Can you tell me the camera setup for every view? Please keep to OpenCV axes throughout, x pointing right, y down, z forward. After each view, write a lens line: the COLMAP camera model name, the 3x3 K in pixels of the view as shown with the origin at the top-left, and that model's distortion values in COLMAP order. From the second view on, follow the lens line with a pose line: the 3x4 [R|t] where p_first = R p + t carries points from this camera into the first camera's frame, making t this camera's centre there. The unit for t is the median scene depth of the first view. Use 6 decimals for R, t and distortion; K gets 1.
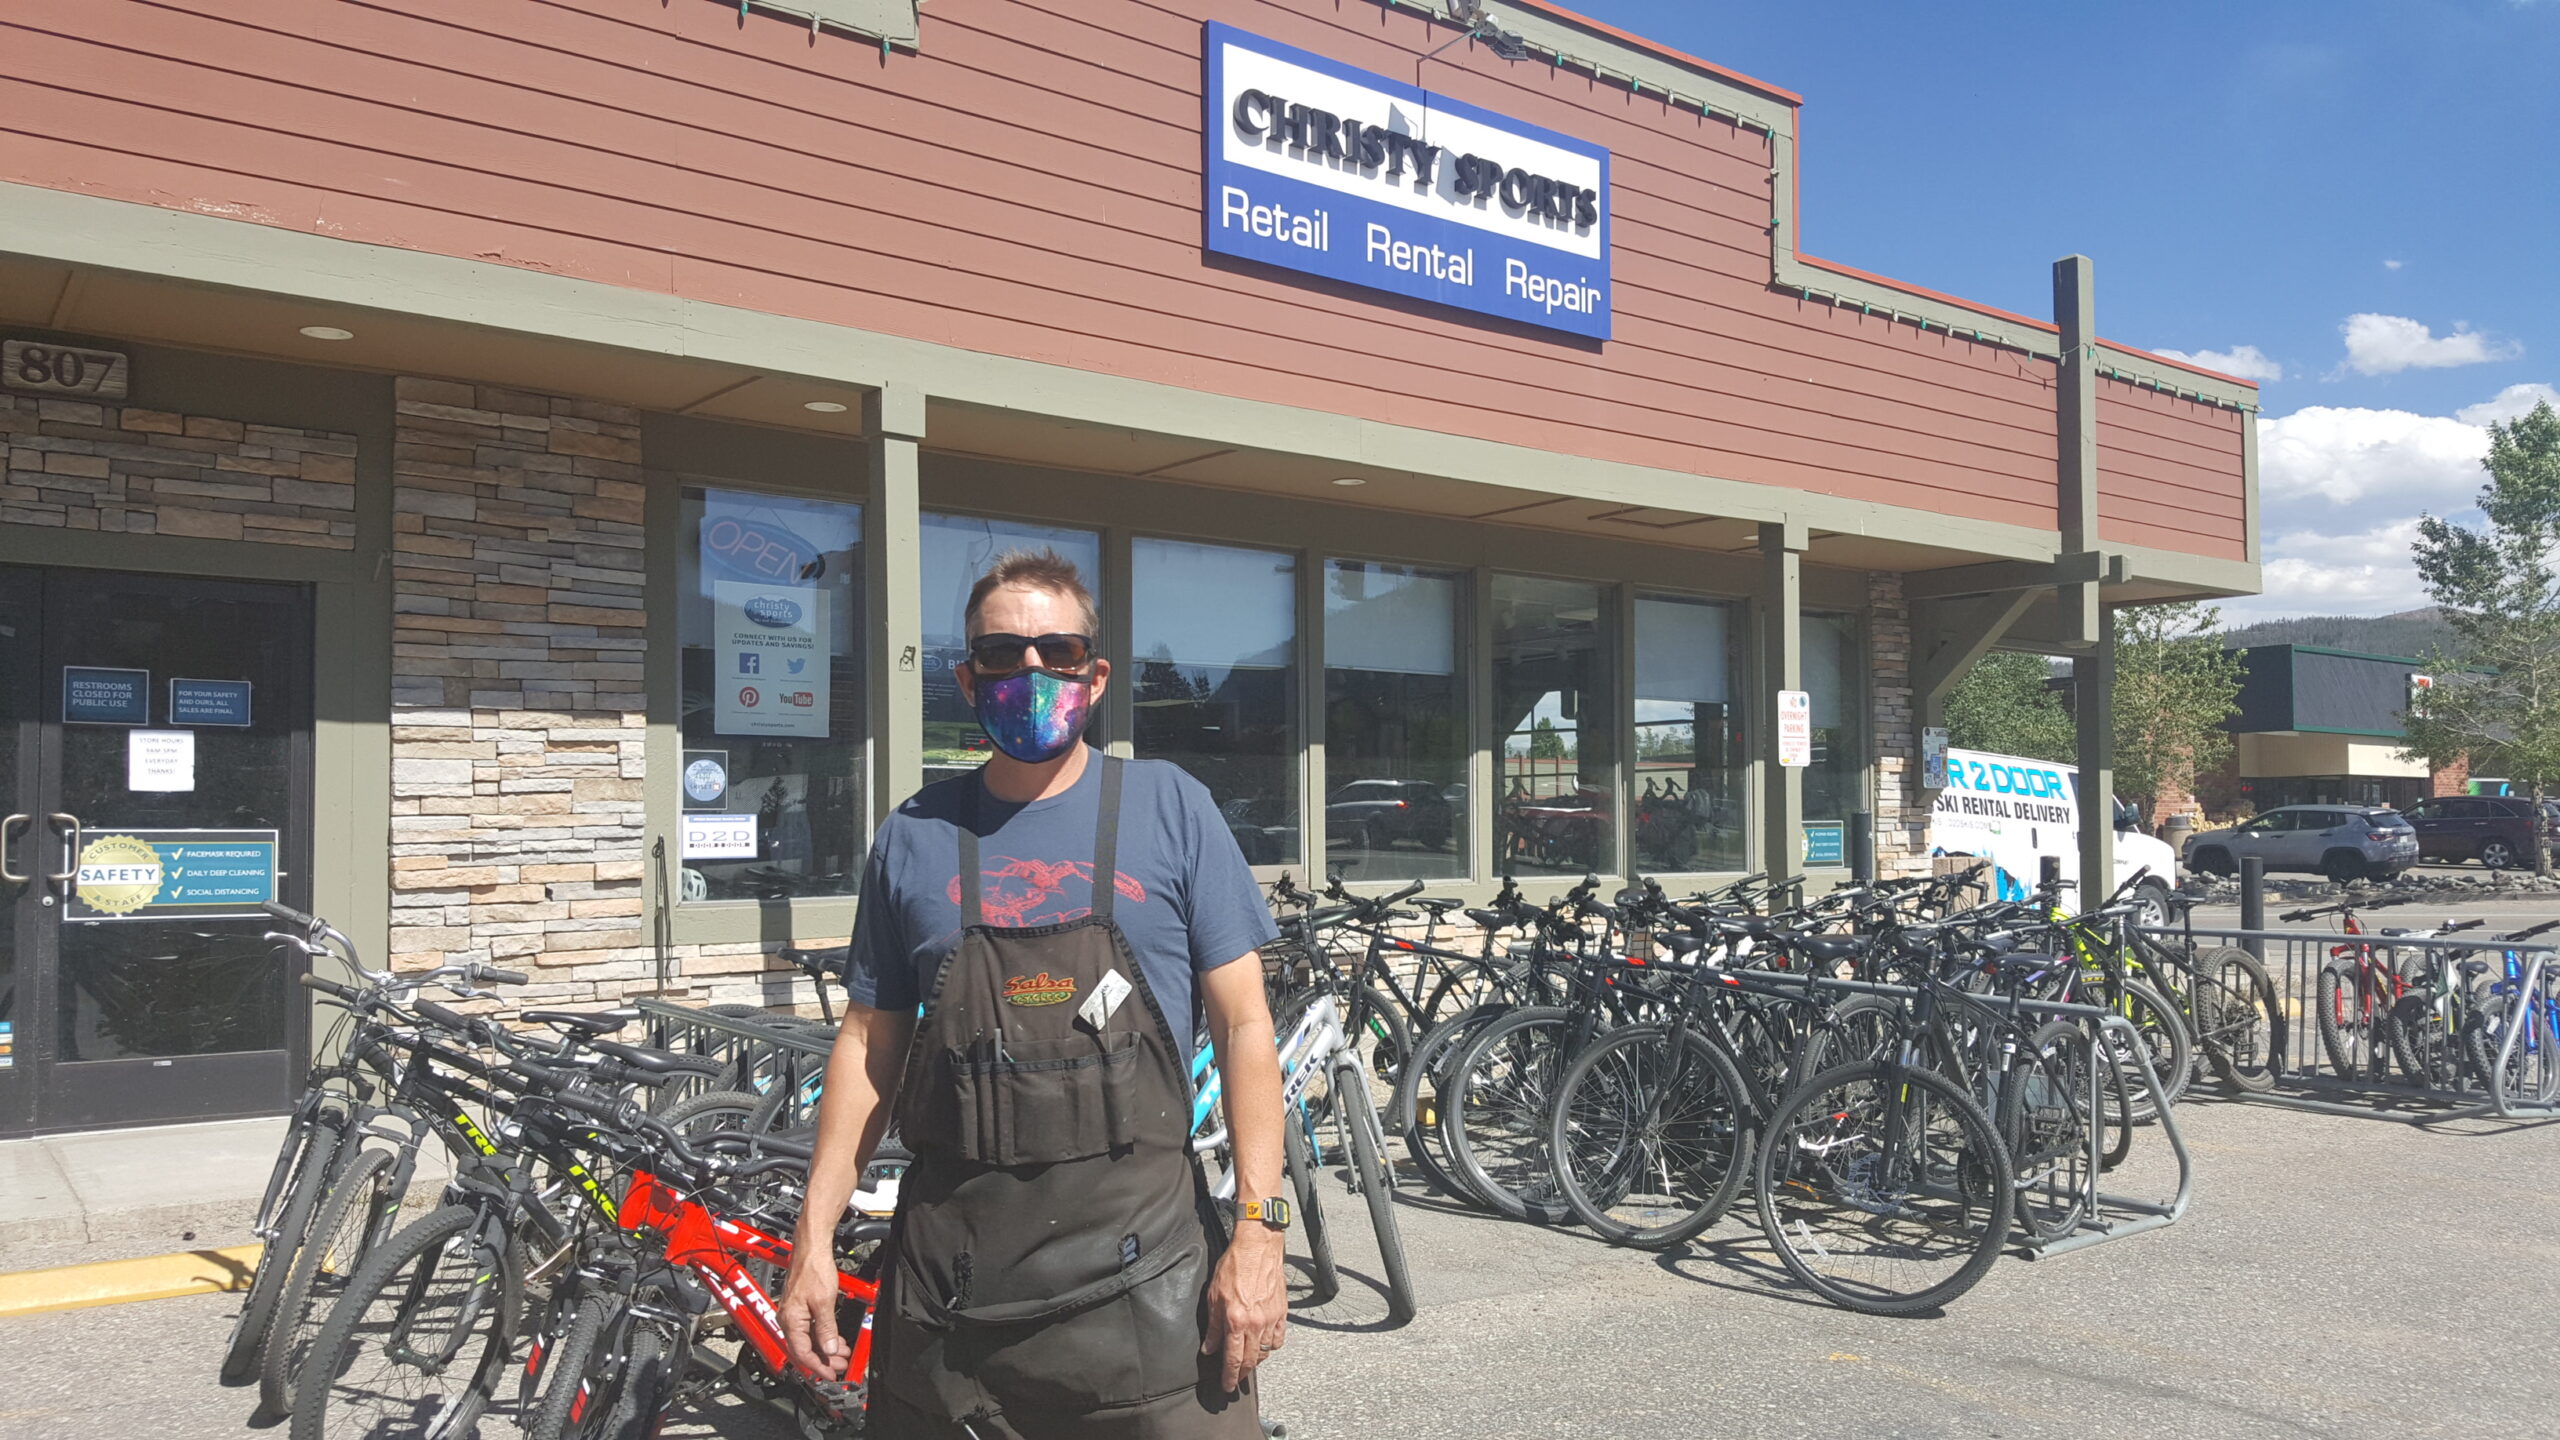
lens RADIAL K [[1911.4, 0, 1315.7], [0, 1911.4, 762.2], [0, 0, 1]] dist [0.099761, -0.170166]
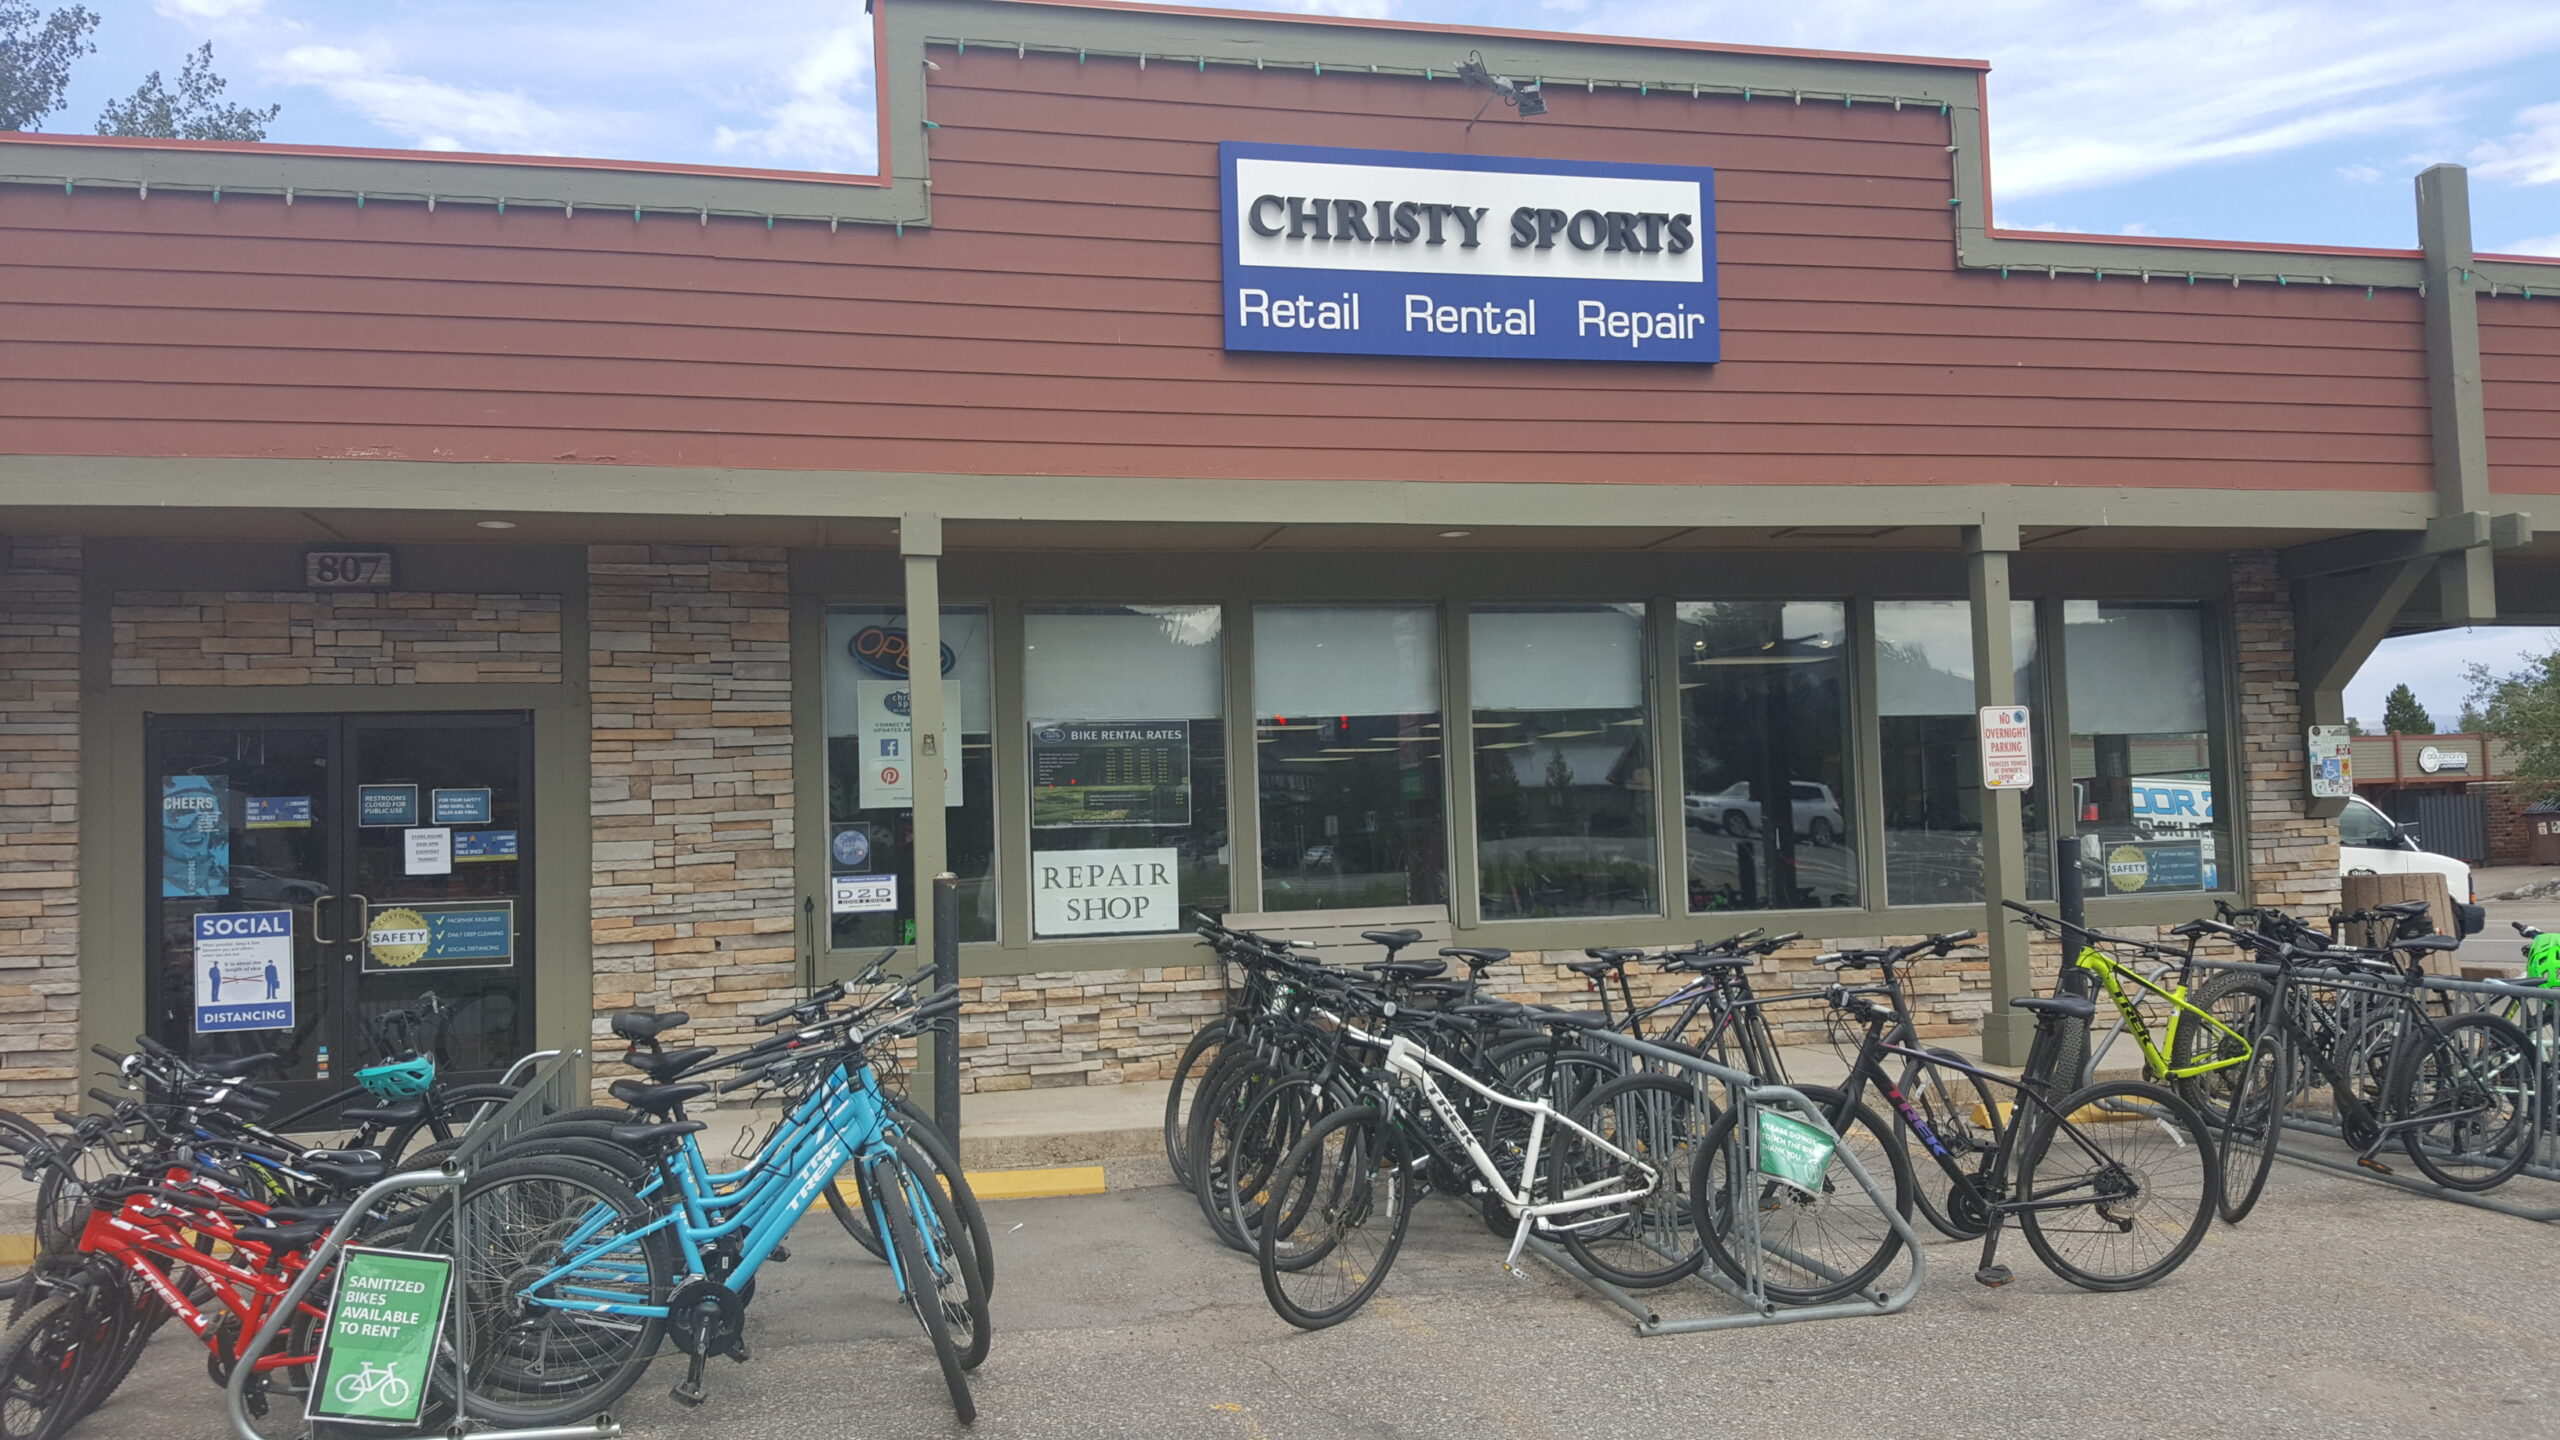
lens RADIAL K [[1911.4, 0, 1226.6], [0, 1911.4, 735.1], [0, 0, 1]] dist [0.099761, -0.170166]
pose [[0.905126, -0.048628, -0.422354, 0.406622], [0.041754, 0.998802, -0.025515, -0.020486], [0.423088, 0.005459, 0.906072, 0.015163]]
